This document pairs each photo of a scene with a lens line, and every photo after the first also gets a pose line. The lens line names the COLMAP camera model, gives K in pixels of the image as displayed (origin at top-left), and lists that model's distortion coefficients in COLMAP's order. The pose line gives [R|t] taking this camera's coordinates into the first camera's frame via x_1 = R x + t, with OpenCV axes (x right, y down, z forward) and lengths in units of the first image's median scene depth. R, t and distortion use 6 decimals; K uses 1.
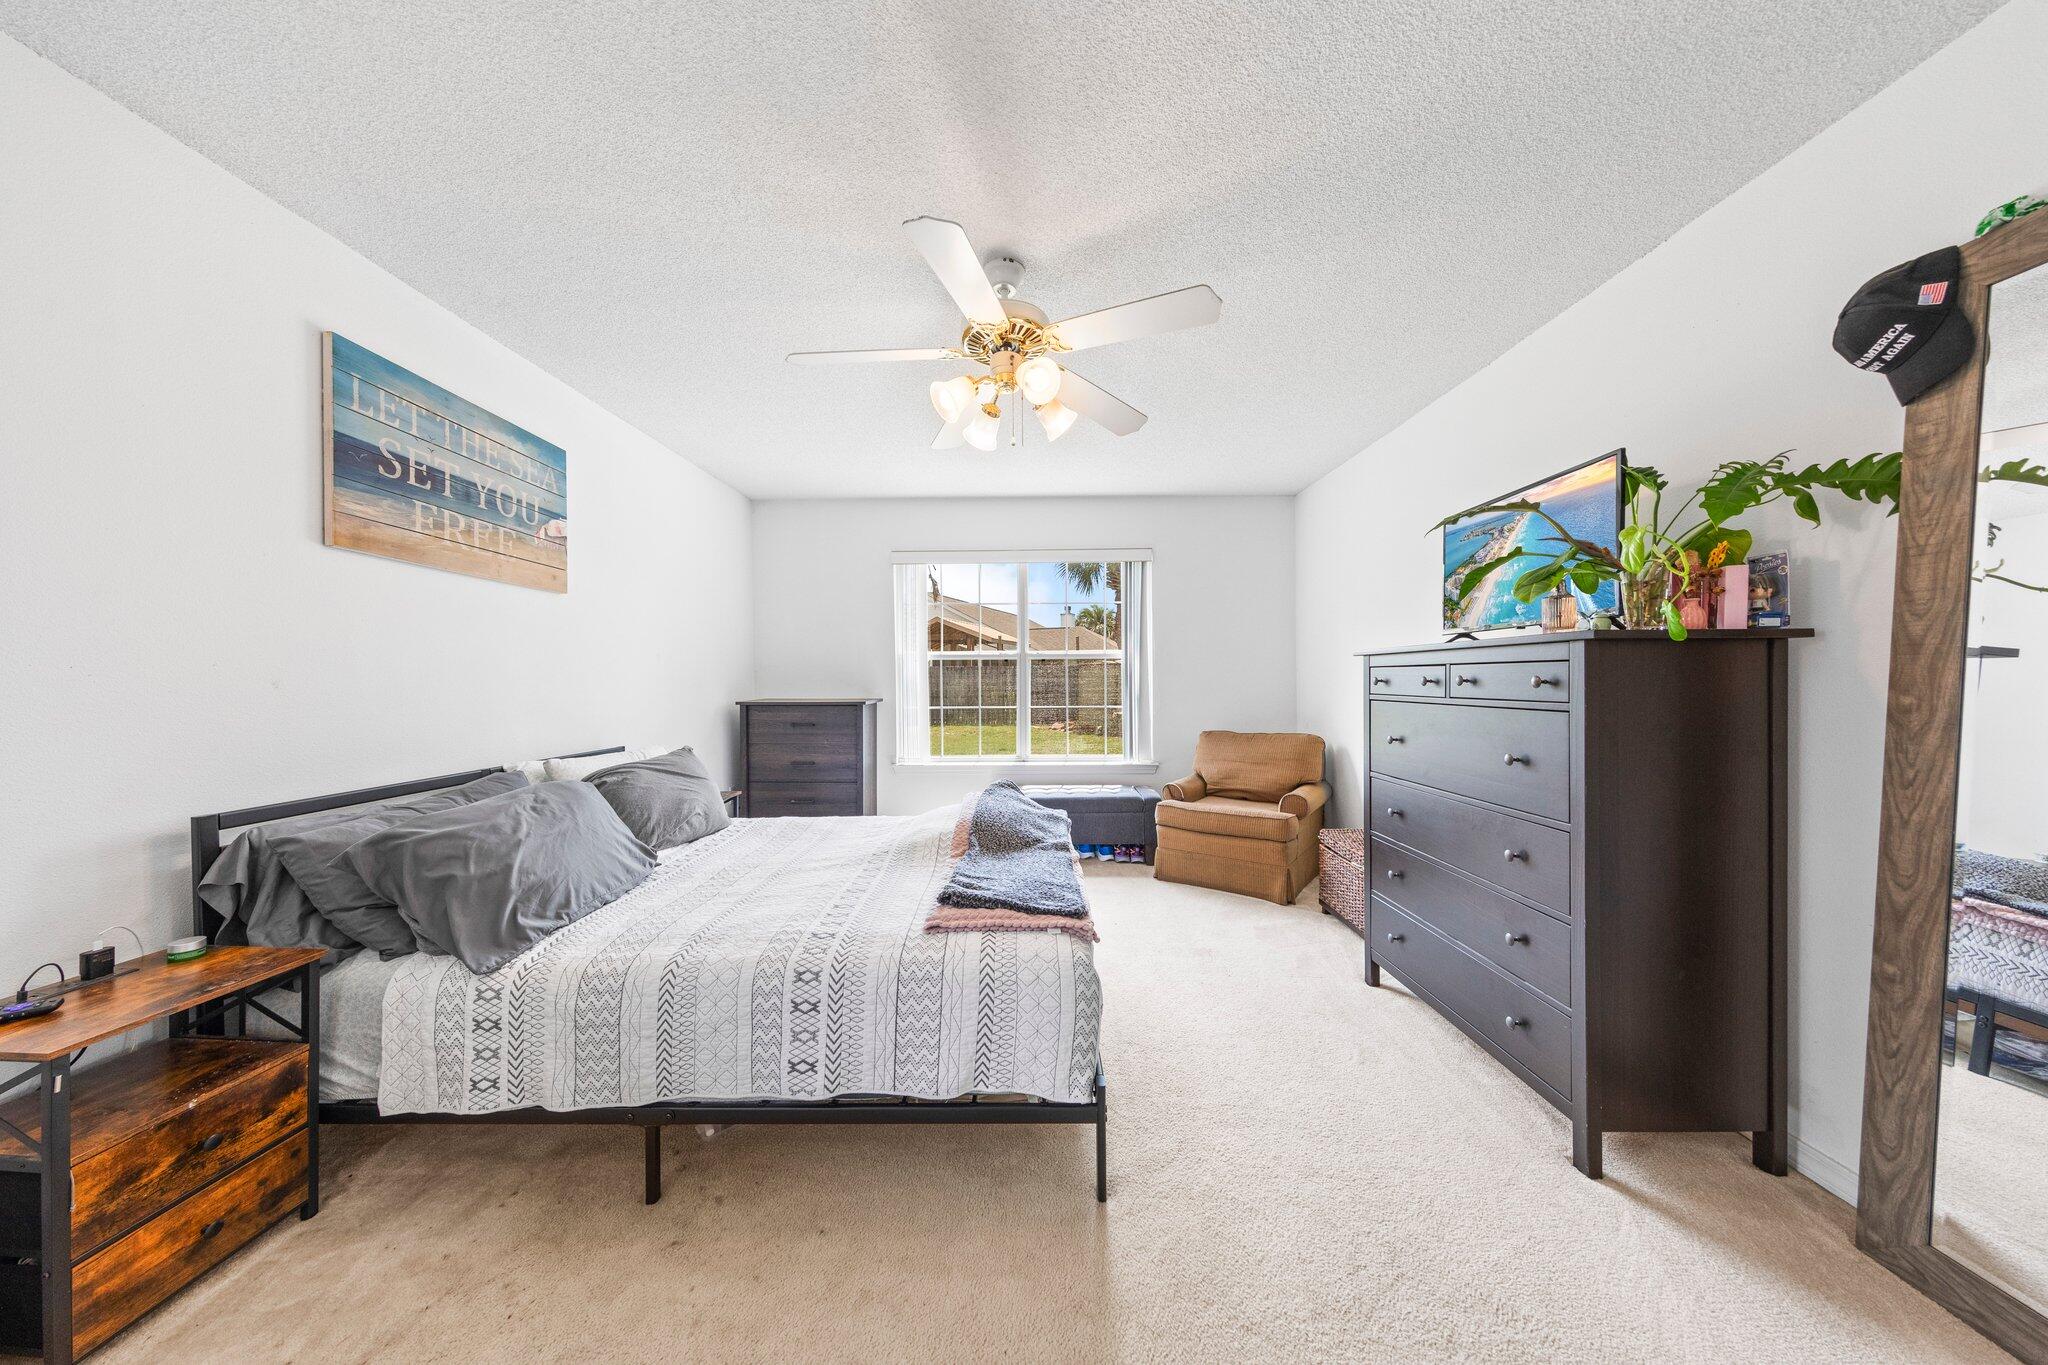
lens RADIAL K [[638.6, 0, 1022.7], [0, 638.6, 684.3], [0, 0, 1]] dist [0.004379, -0.000732]
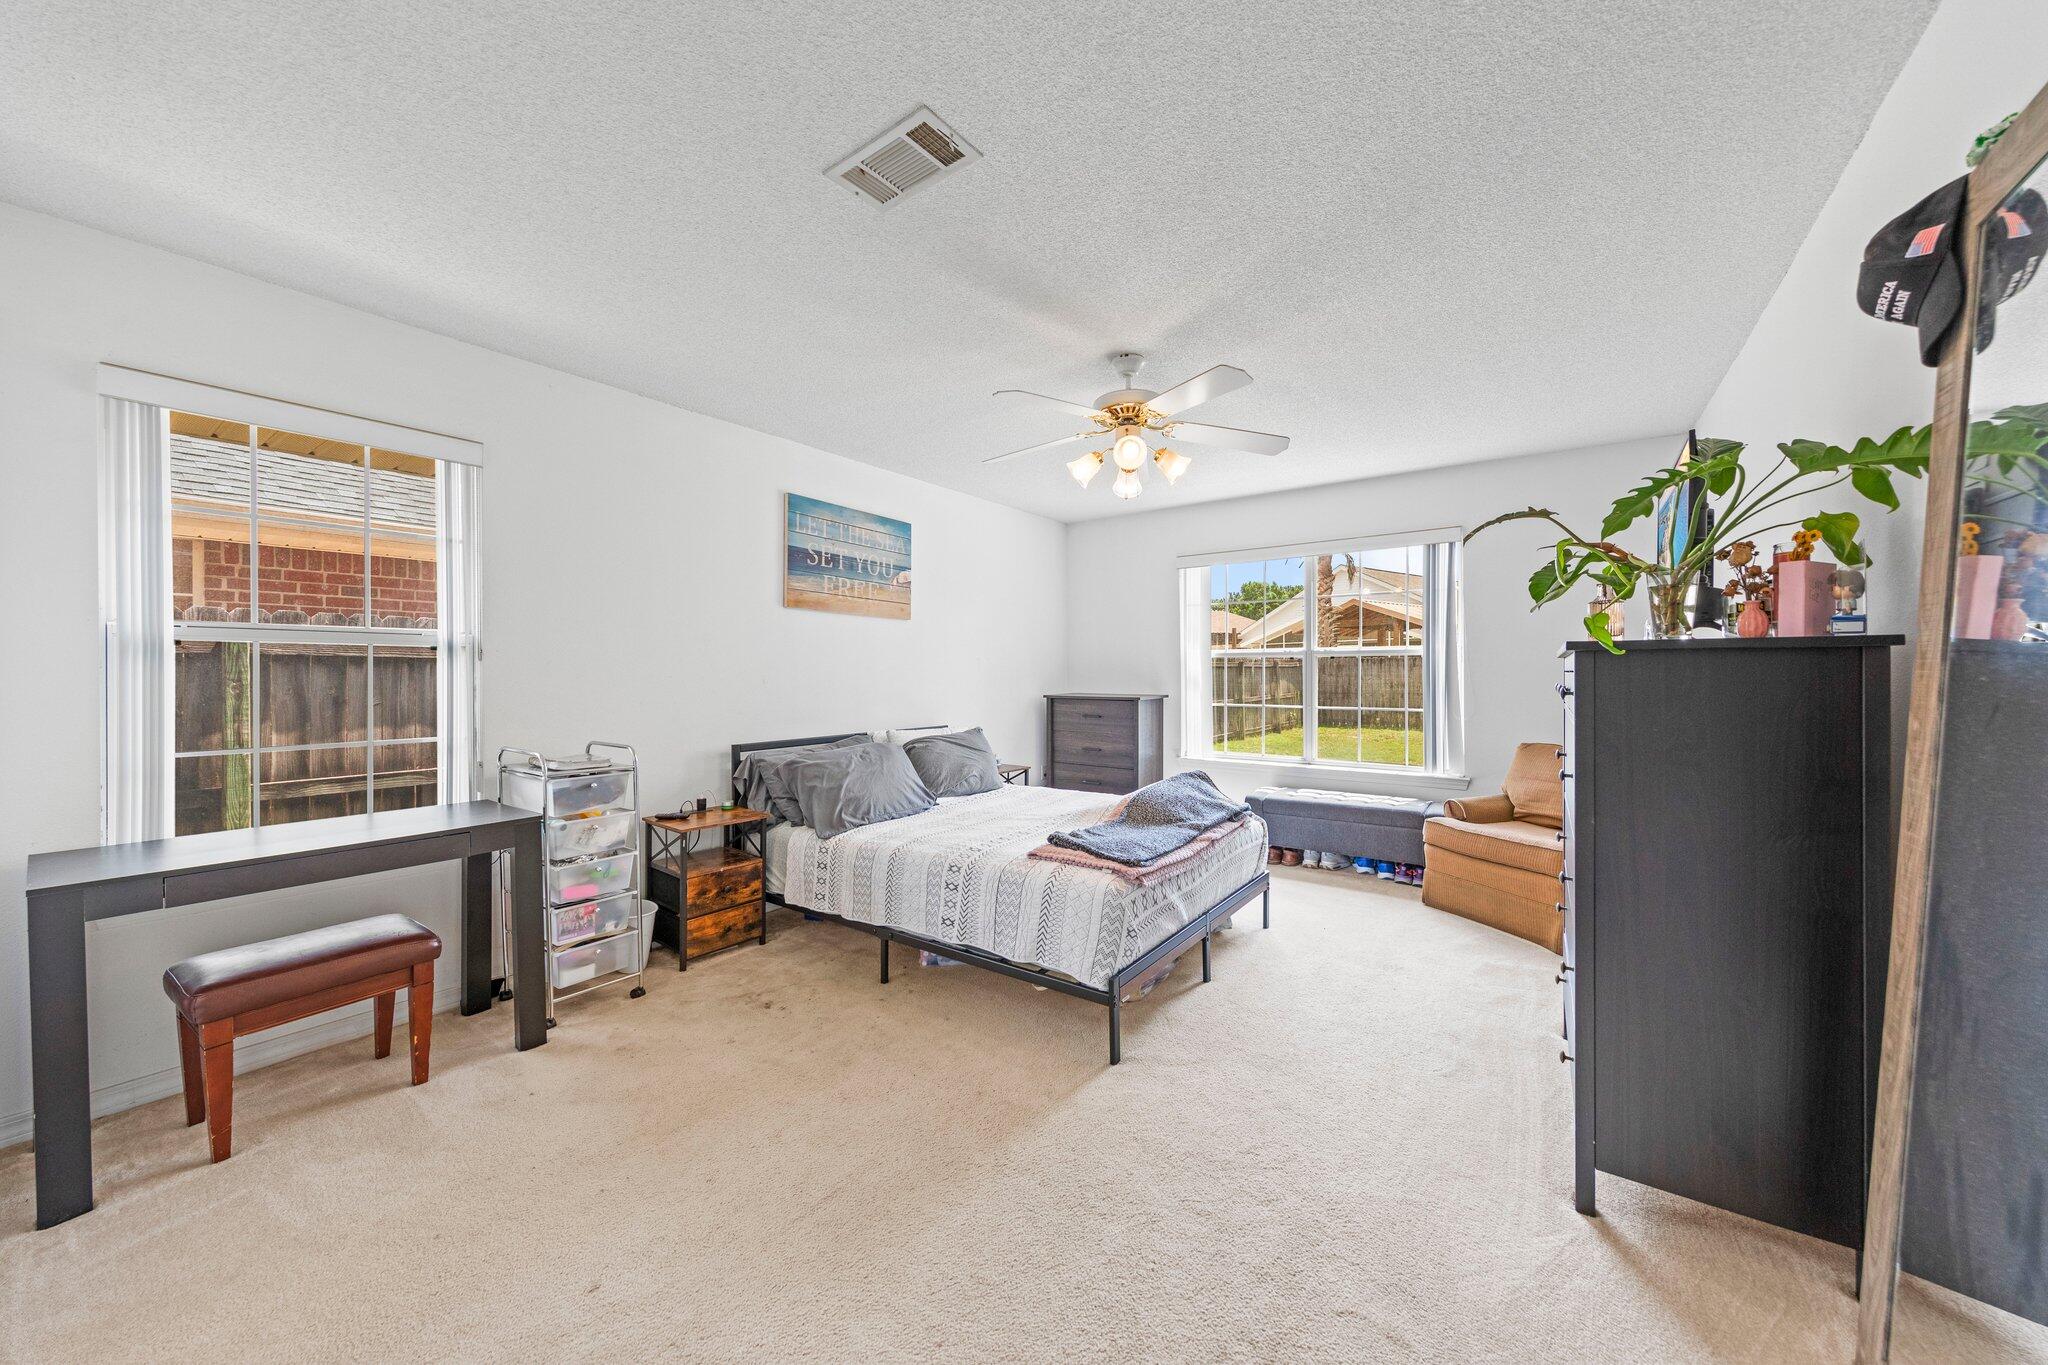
lens RADIAL K [[719.4, 0, 1026.1], [0, 719.4, 670.3], [0, 0, 1]] dist [0.000471, -0.000154]
pose [[0.817175, 0.001730, -0.576387, 0.817107], [-0.007014, 0.999951, -0.006943, -0.026923], [0.576347, 0.009717, 0.817147, -0.358919]]
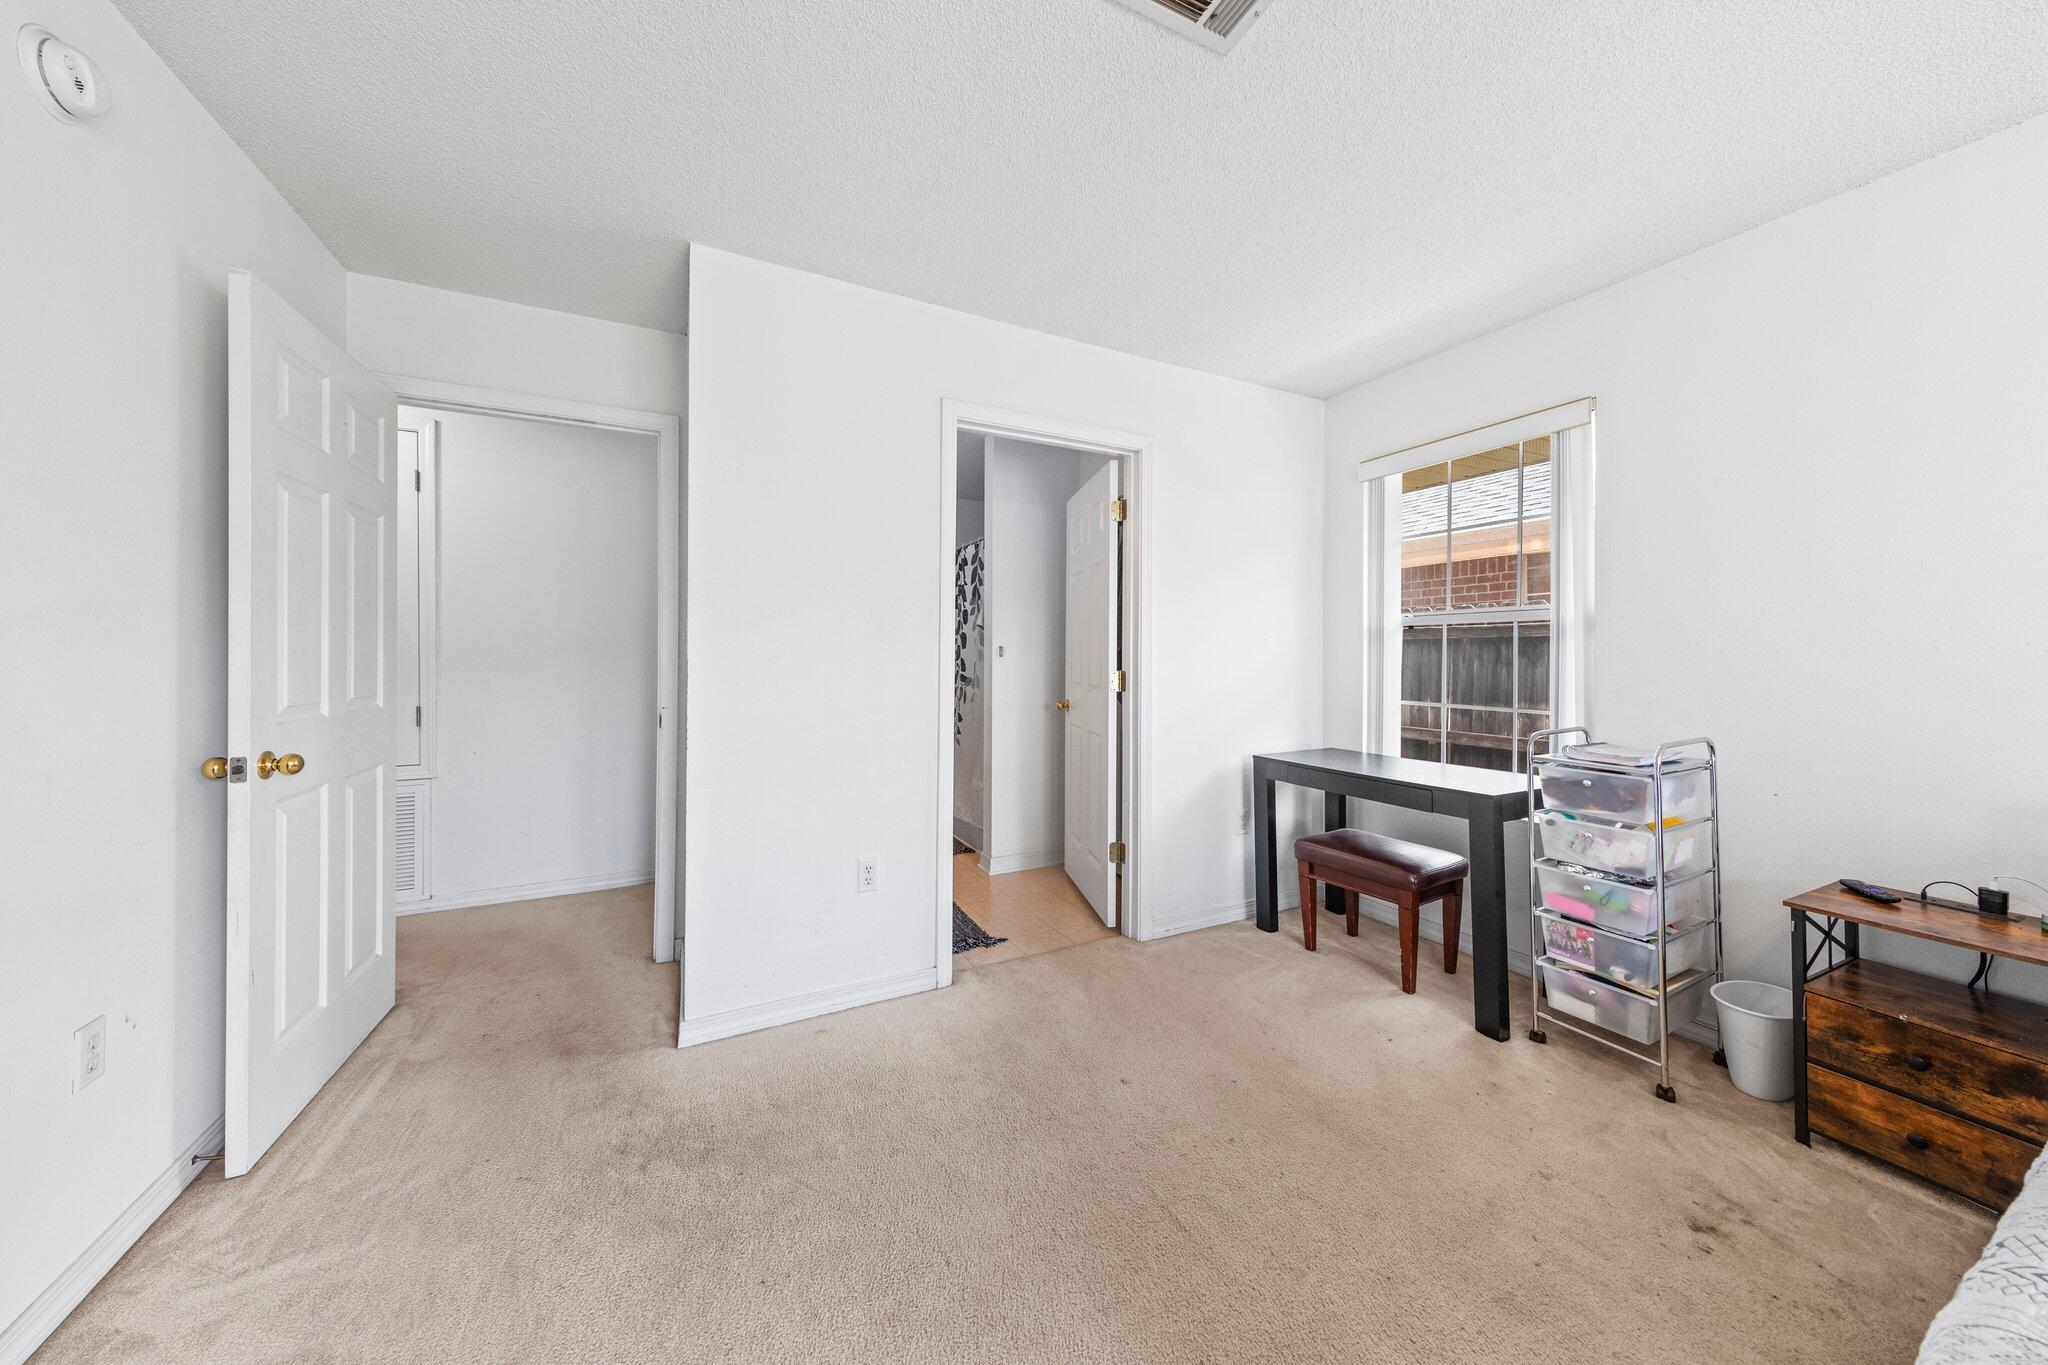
lens RADIAL K [[658.5, 0, 1013.2], [0, 658.5, 661.4], [0, 0, 1]] dist [0.001549, -0.000455]
pose [[-0.883719, 0.003870, -0.468002, 0.554332], [-0.003833, 0.999872, 0.015507, -0.005508], [0.468002, 0.015498, -0.883591, 1.025538]]
